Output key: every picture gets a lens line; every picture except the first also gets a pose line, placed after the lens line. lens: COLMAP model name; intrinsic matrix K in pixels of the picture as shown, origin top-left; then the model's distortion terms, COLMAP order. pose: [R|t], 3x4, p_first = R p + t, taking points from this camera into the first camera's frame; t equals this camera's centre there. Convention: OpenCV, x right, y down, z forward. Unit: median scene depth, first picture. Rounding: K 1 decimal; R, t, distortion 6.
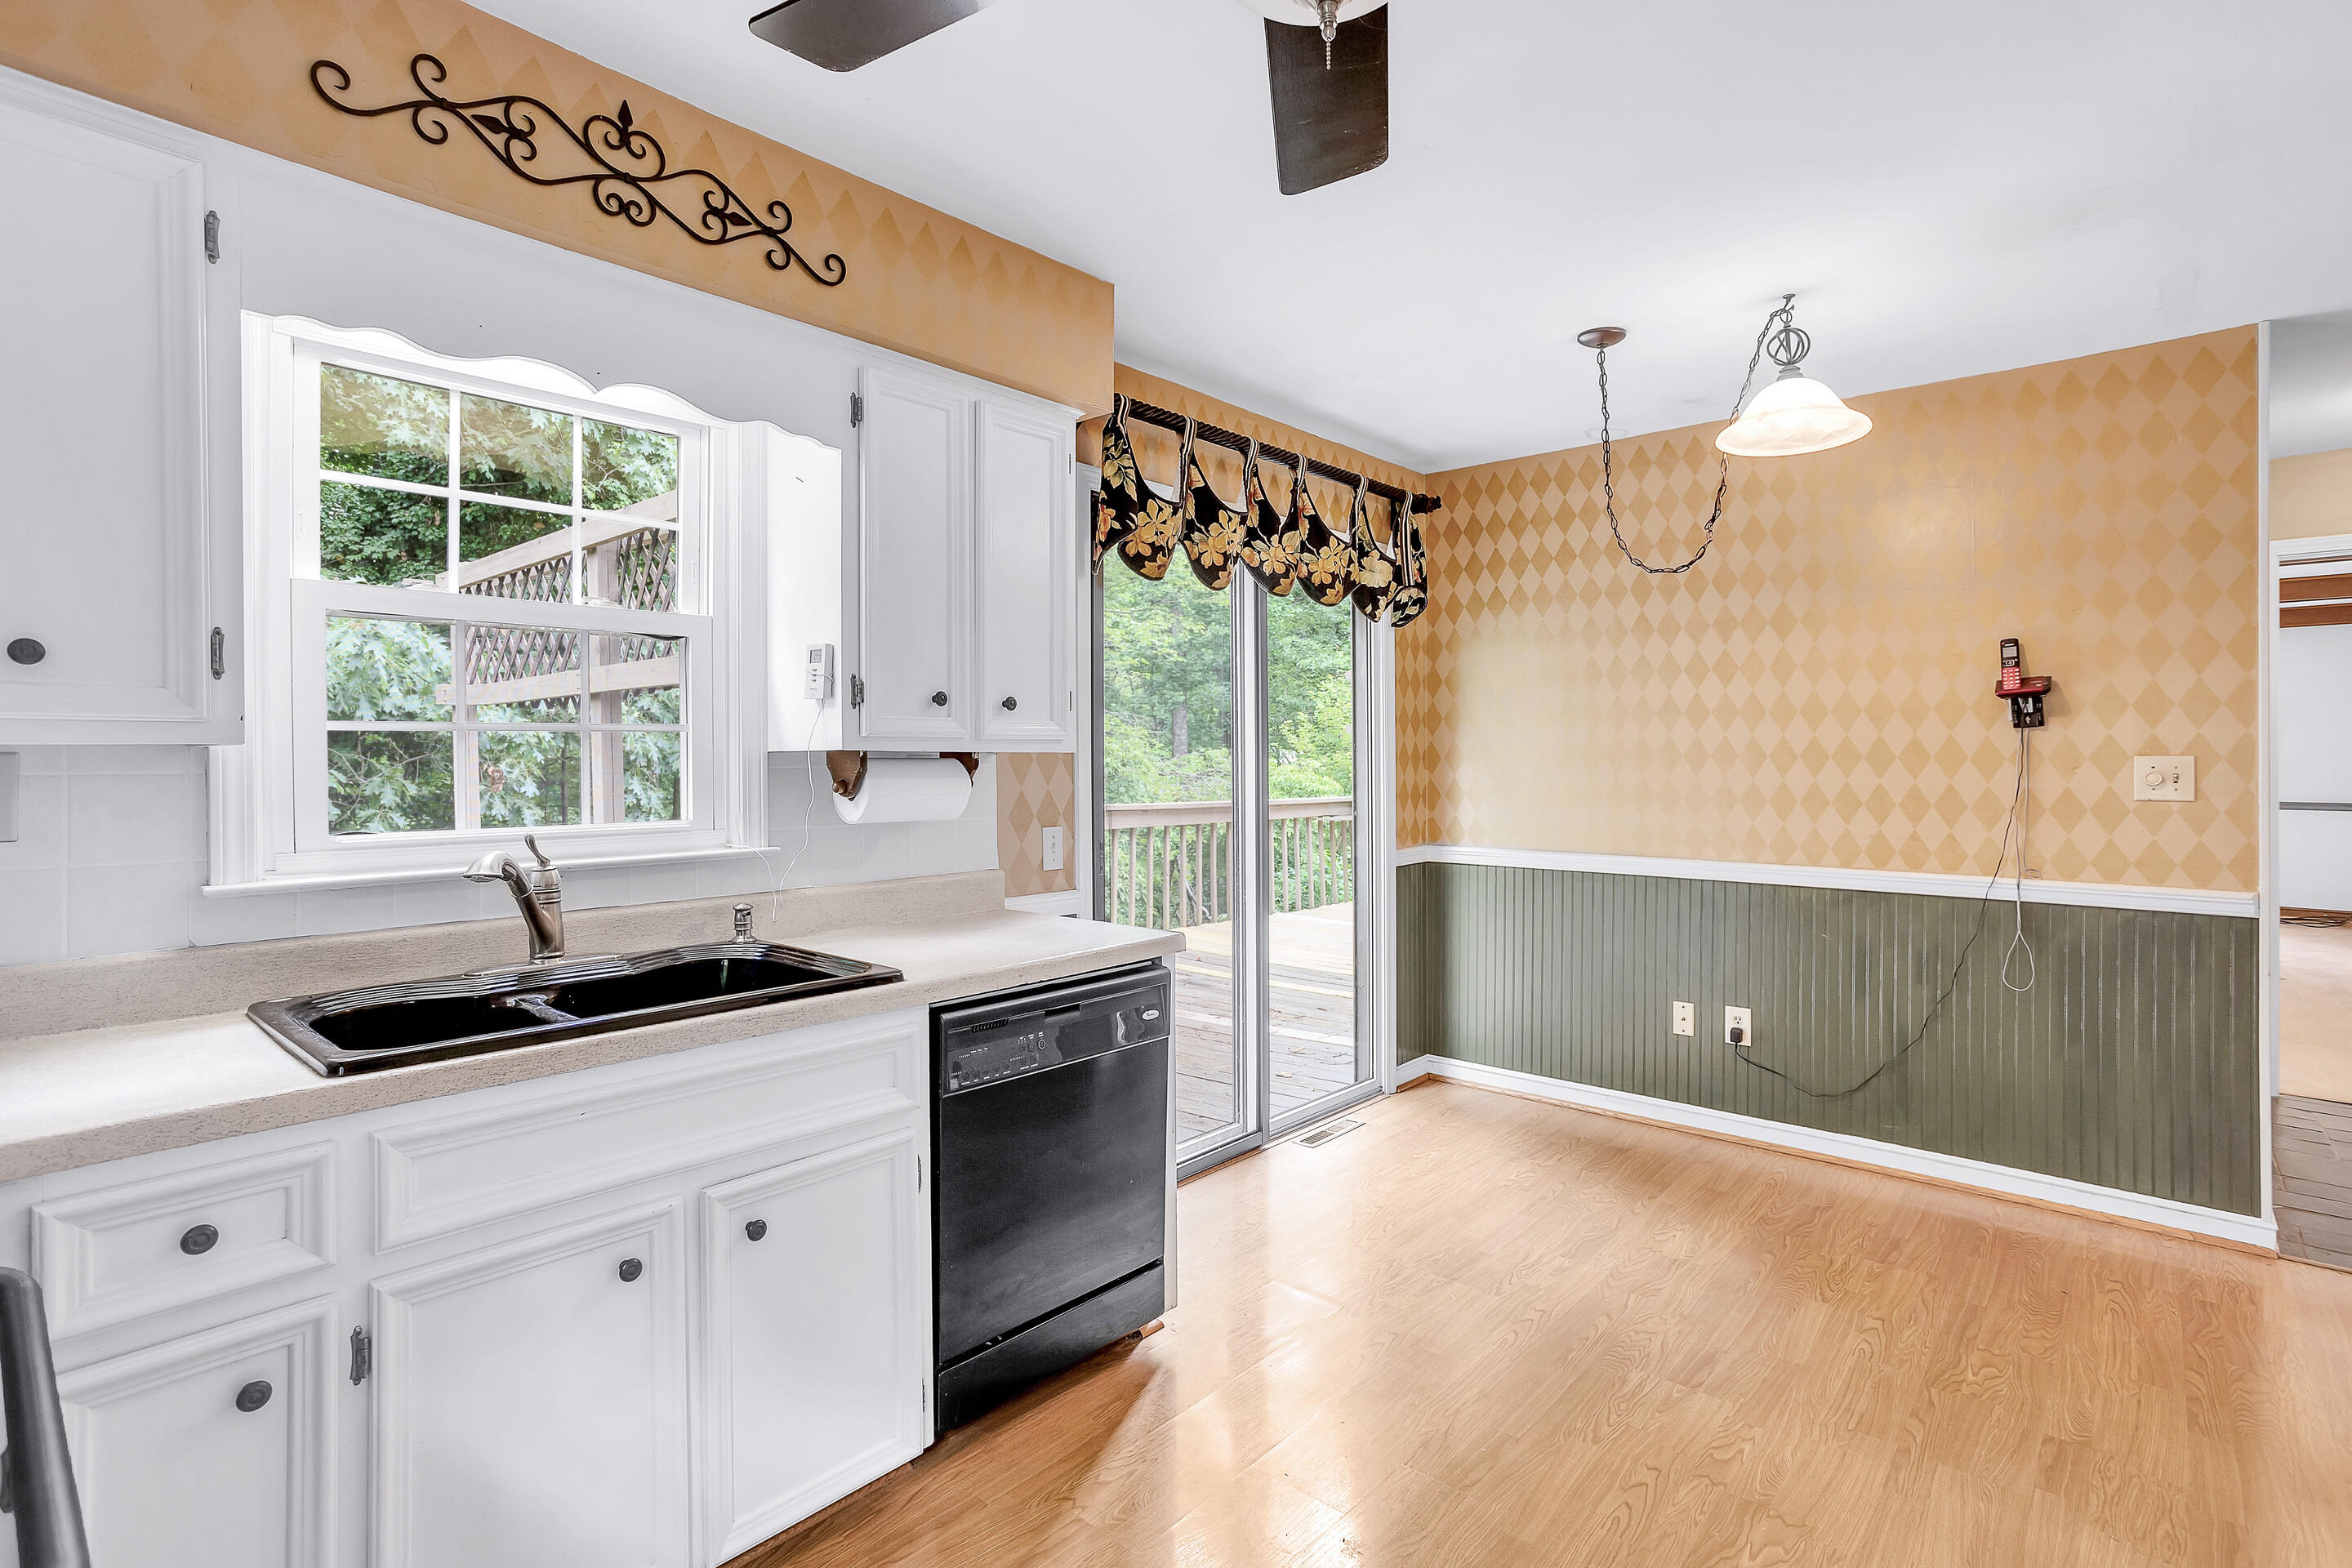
lens RADIAL K [[1135.6, 0, 1198.2], [0, 1135.6, 753.1], [0, 0, 1]] dist [-0.053964, 0.035850]
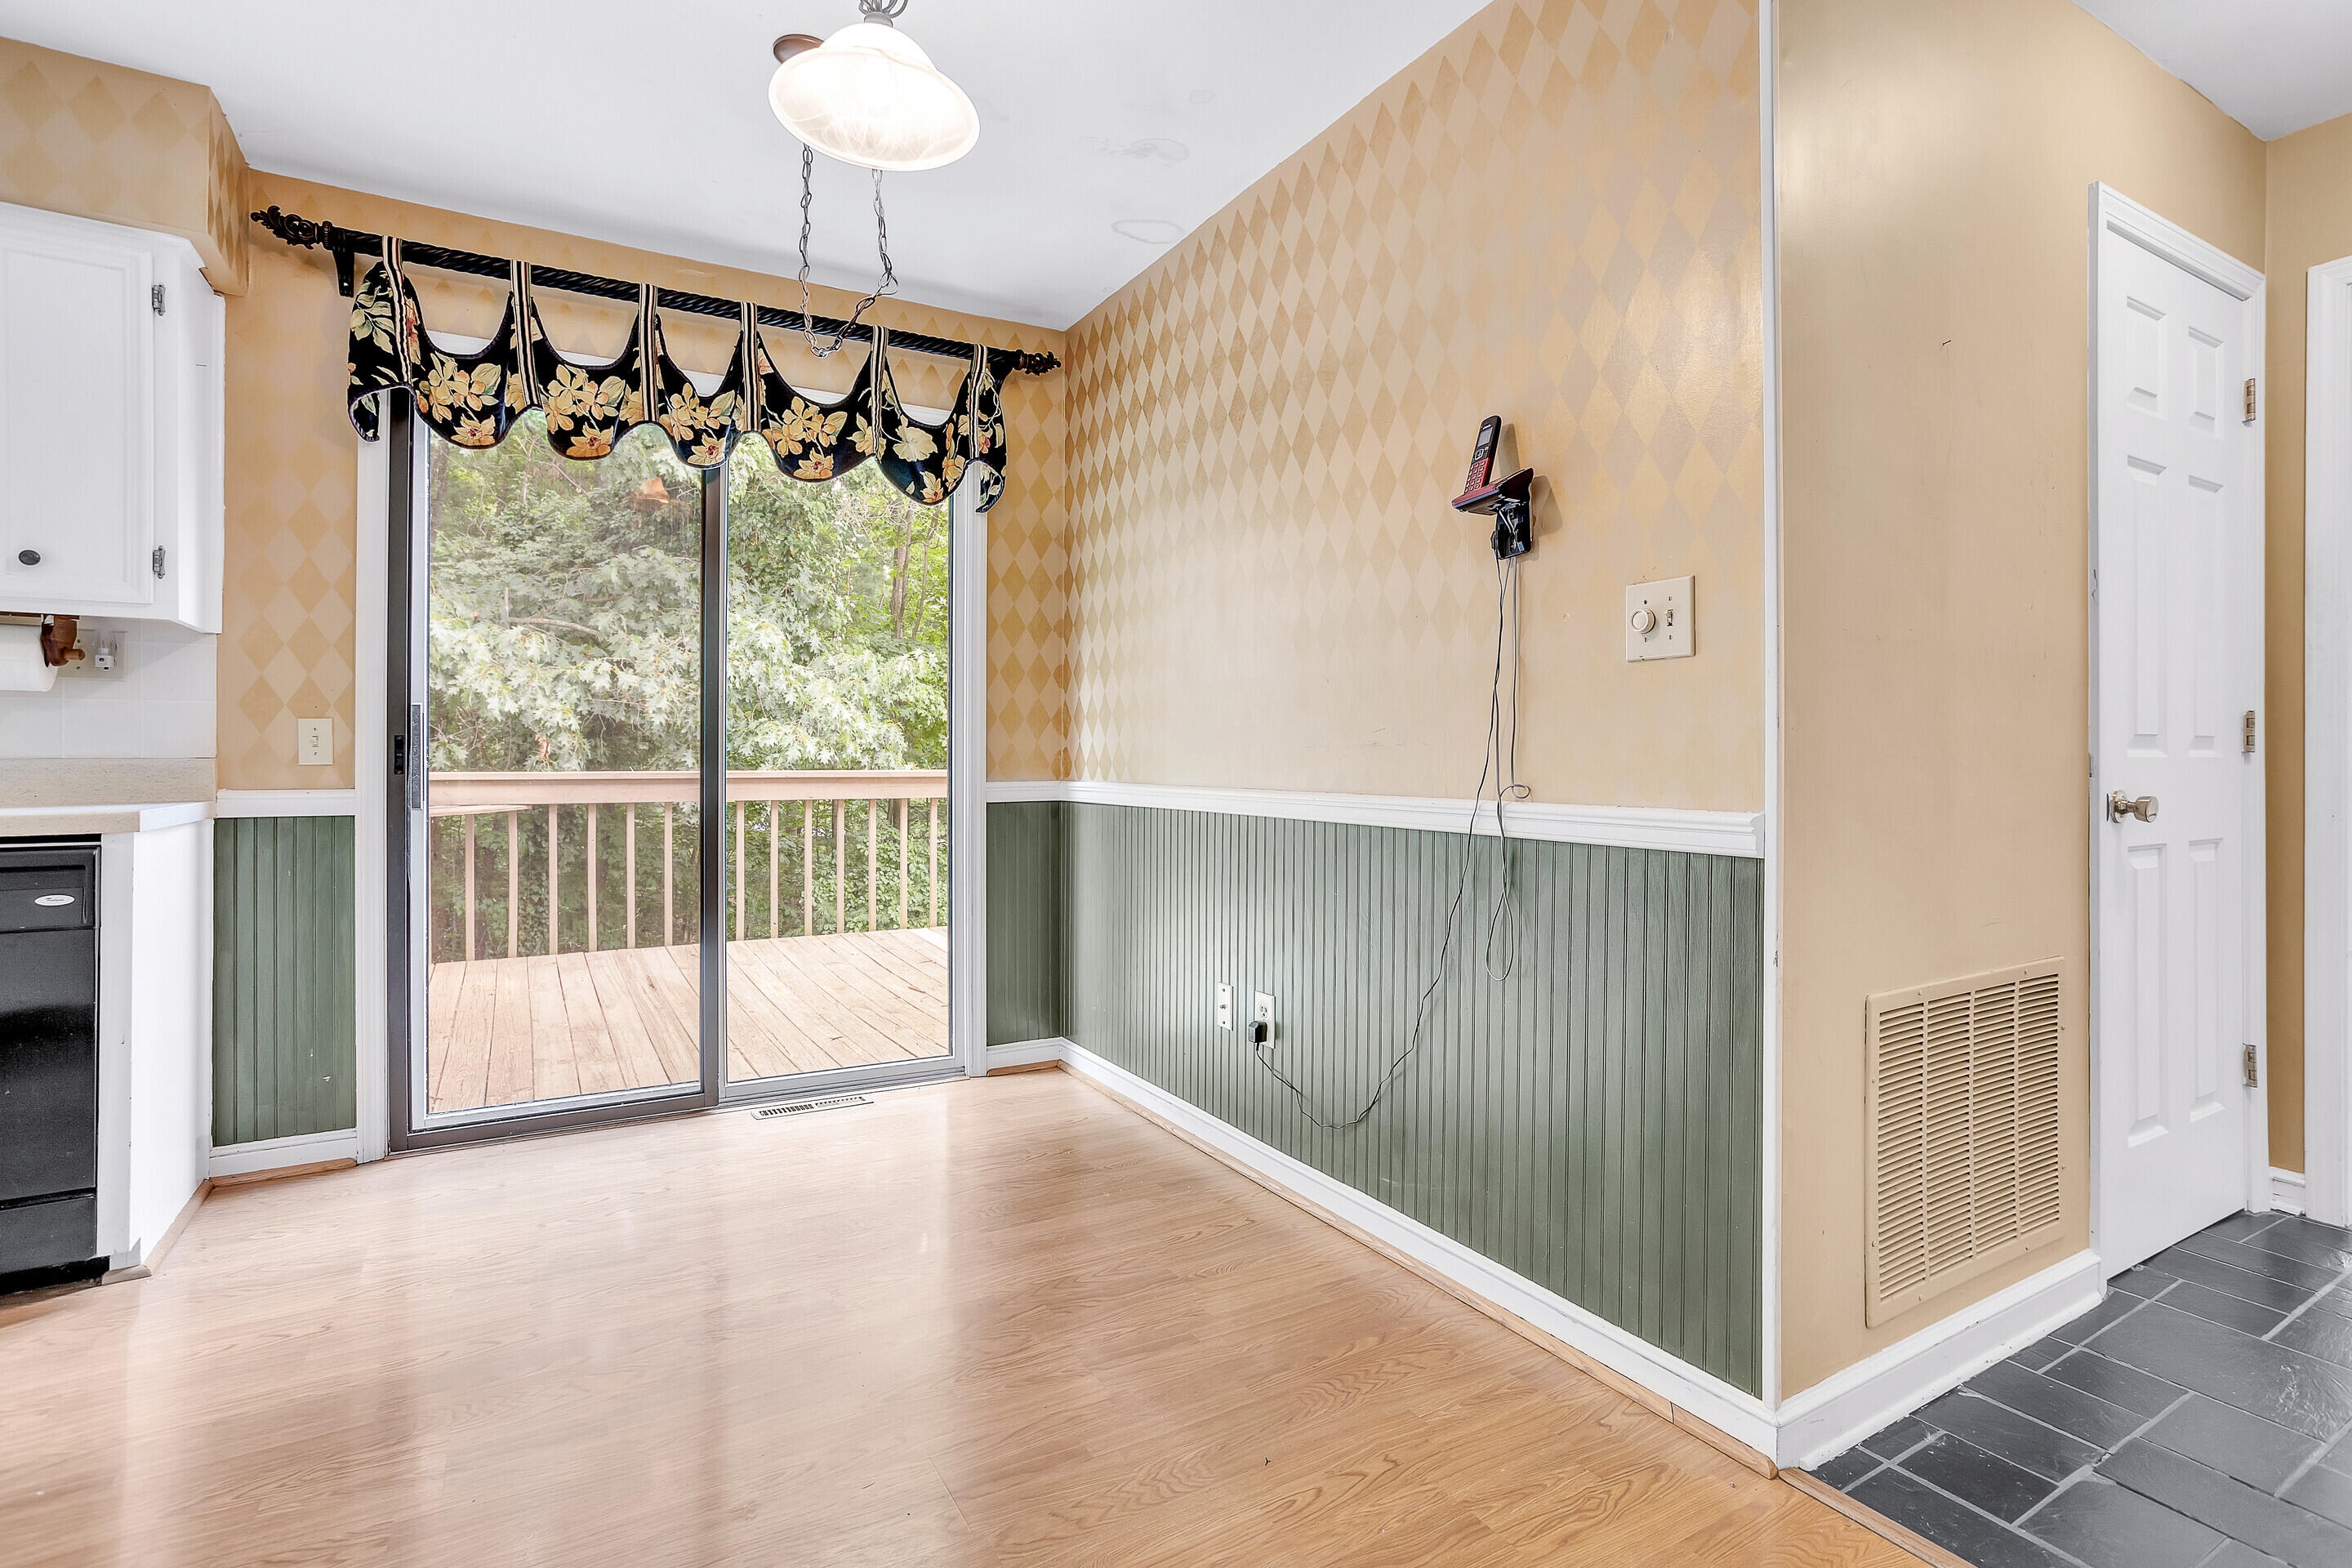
lens RADIAL K [[1135.6, 0, 1198.2], [0, 1135.6, 753.1], [0, 0, 1]] dist [-0.053964, 0.035850]
pose [[0.946511, 0.000688, -0.322671, 0.729338], [-0.001331, 0.999998, -0.001773, 0.081503], [0.322669, 0.002107, 0.946510, 0.330323]]
